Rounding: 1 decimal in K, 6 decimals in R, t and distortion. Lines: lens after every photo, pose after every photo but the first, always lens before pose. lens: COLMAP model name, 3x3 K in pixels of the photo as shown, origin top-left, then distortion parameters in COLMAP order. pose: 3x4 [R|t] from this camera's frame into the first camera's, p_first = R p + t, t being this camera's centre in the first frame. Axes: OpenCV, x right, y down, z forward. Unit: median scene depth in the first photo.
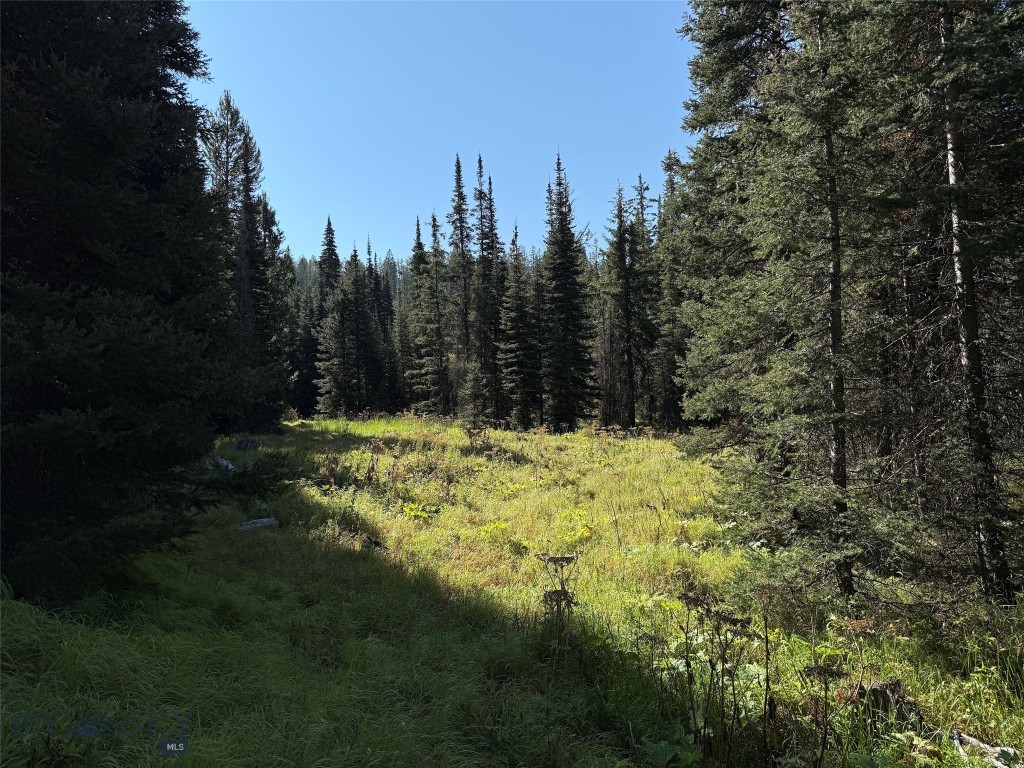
lens RADIAL K [[718.9, 0, 510.7], [0, 718.9, 390.9], [0, 0, 1]] dist [0.067302, 0.000451]
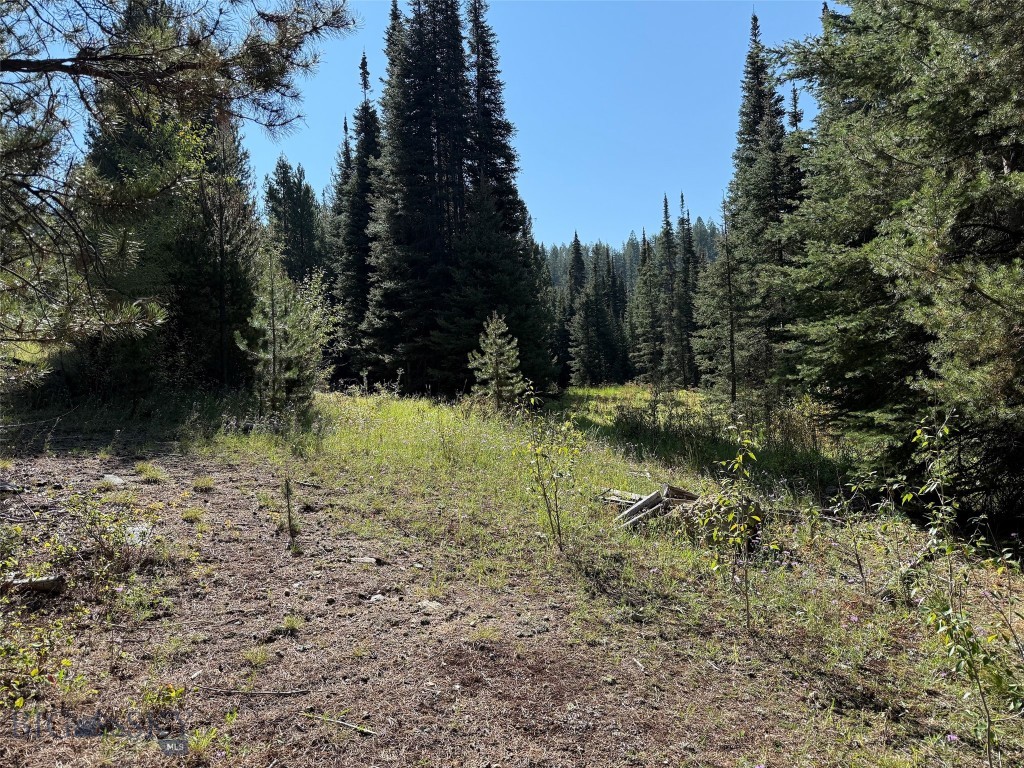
lens RADIAL K [[718.9, 0, 510.6], [0, 718.9, 385.9], [0, 0, 1]] dist [0.067302, 0.000451]
pose [[0.940953, -0.022810, -0.337767, 0.089778], [0.032755, 0.999181, 0.023771, -0.004109], [0.336948, -0.033431, 0.940929, -0.337981]]
